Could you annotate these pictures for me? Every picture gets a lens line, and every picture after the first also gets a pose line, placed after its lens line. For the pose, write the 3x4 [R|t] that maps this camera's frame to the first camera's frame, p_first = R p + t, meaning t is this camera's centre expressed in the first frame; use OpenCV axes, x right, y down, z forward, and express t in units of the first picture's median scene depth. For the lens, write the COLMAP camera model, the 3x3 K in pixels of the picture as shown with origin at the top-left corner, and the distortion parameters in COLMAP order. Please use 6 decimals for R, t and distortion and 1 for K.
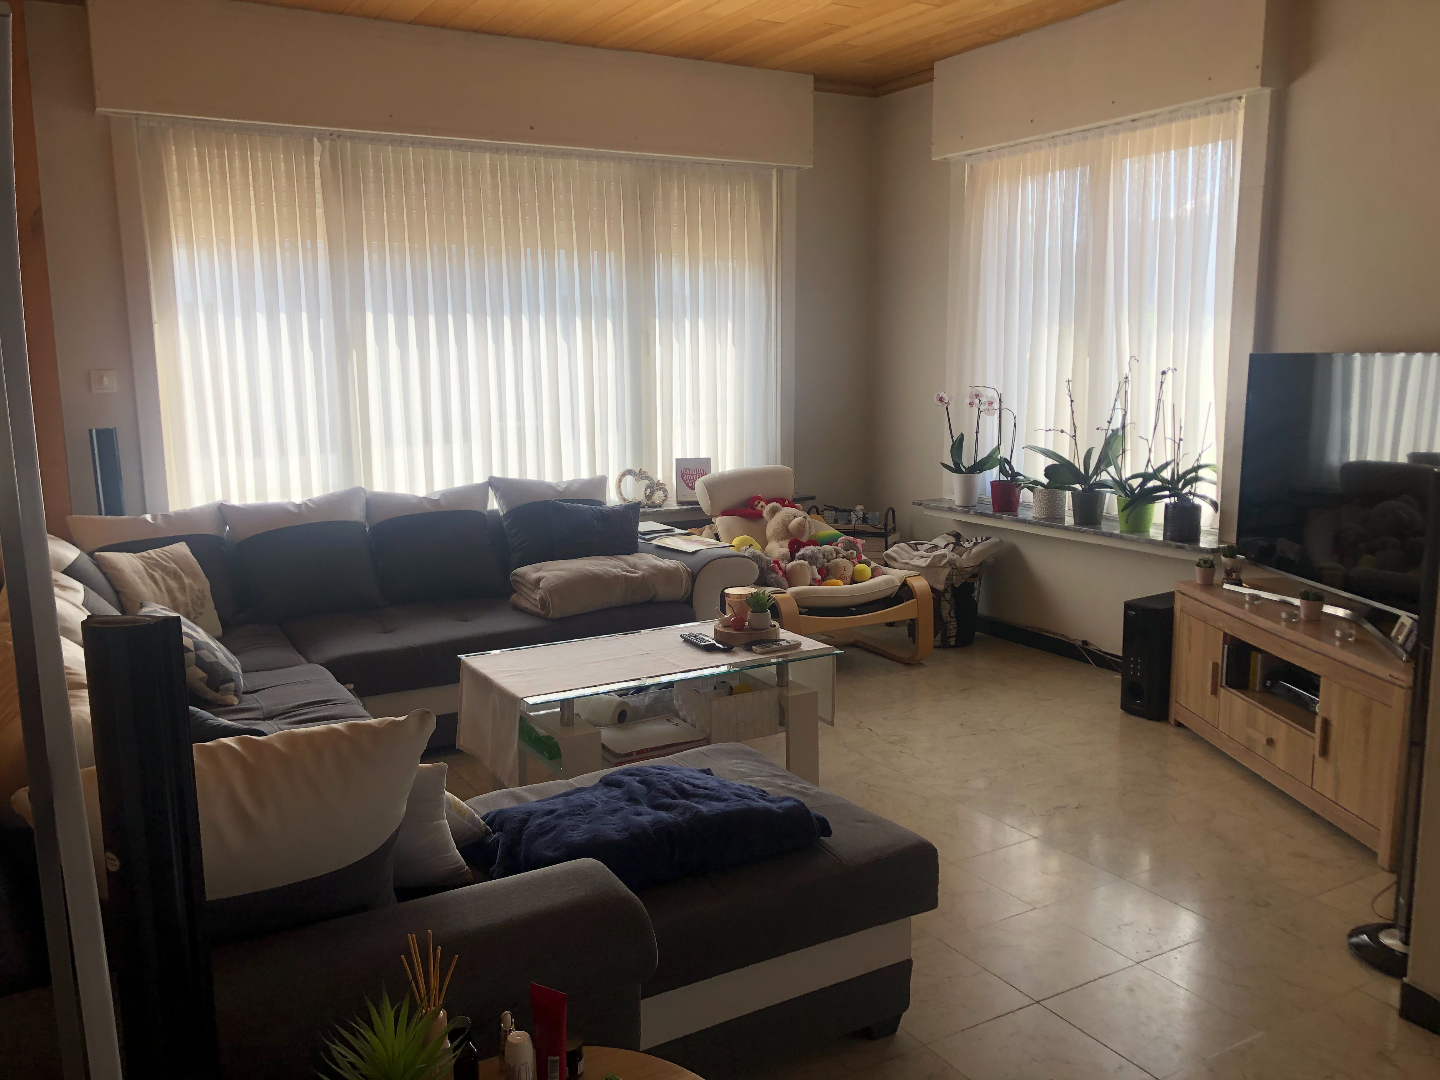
lens RADIAL K [[1178.2, 0, 720.0], [0, 1178.2, 540.0], [0, 0, 1]] dist [0.210828, -0.668077]
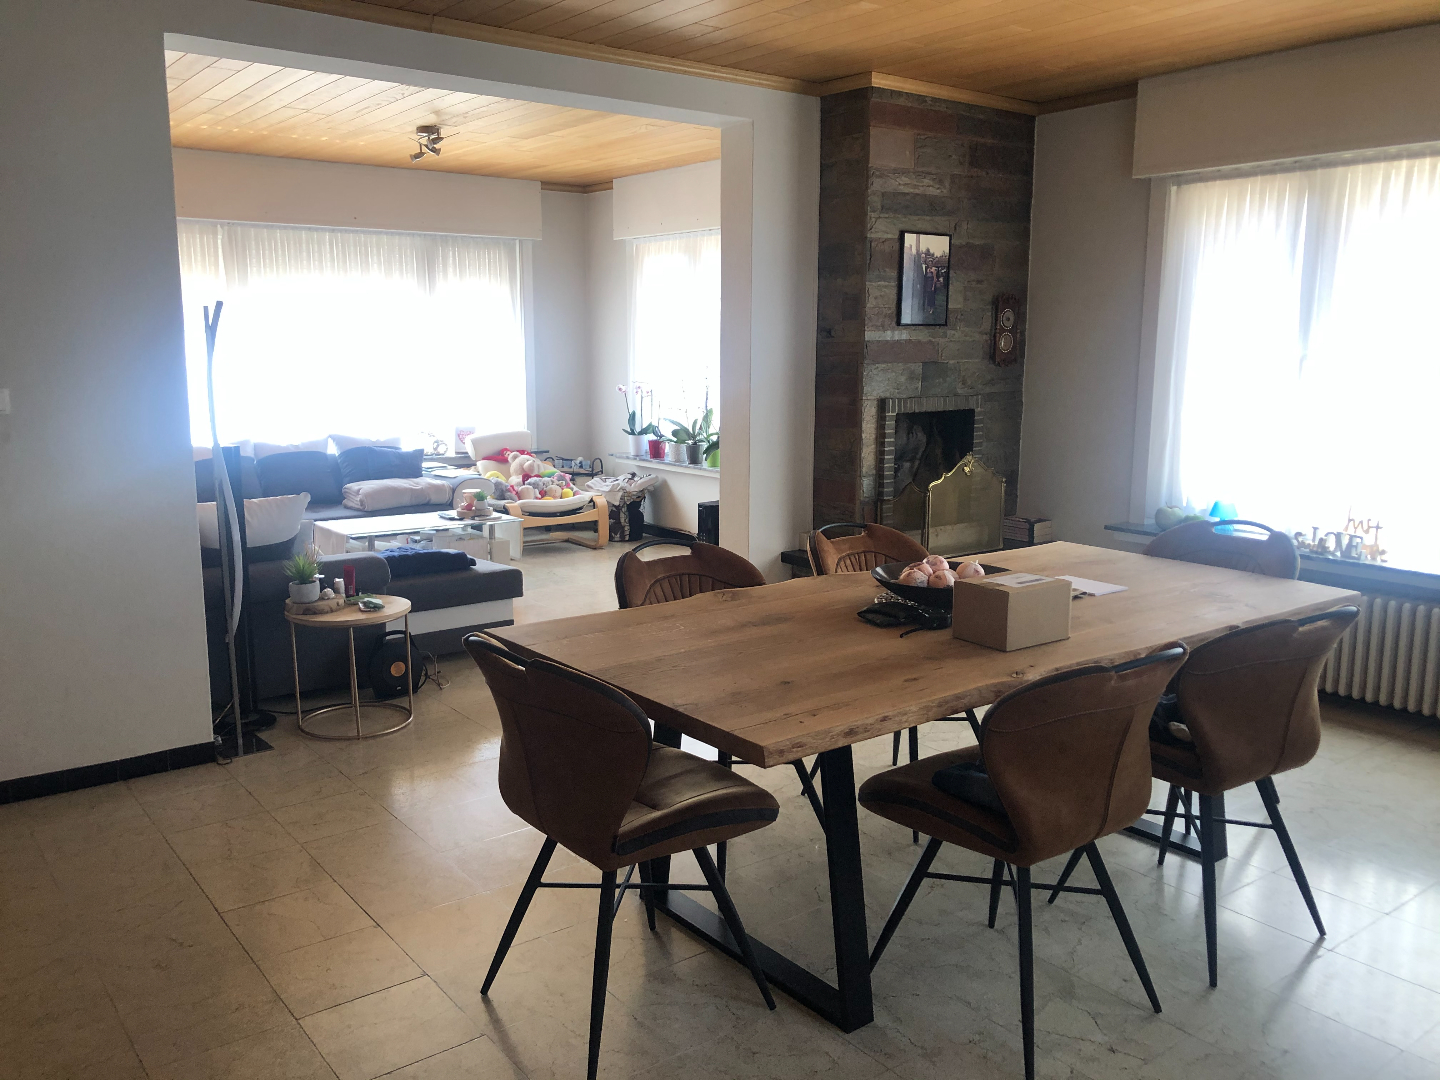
lens RADIAL K [[1178.2, 0, 720.0], [0, 1178.2, 540.0], [0, 0, 1]] dist [0.210828, -0.668077]
pose [[0.992354, -0.007052, 0.123221, 0.124943], [0.005926, 0.999937, 0.009500, 0.075521], [-0.123281, -0.008697, 0.992334, -0.644609]]
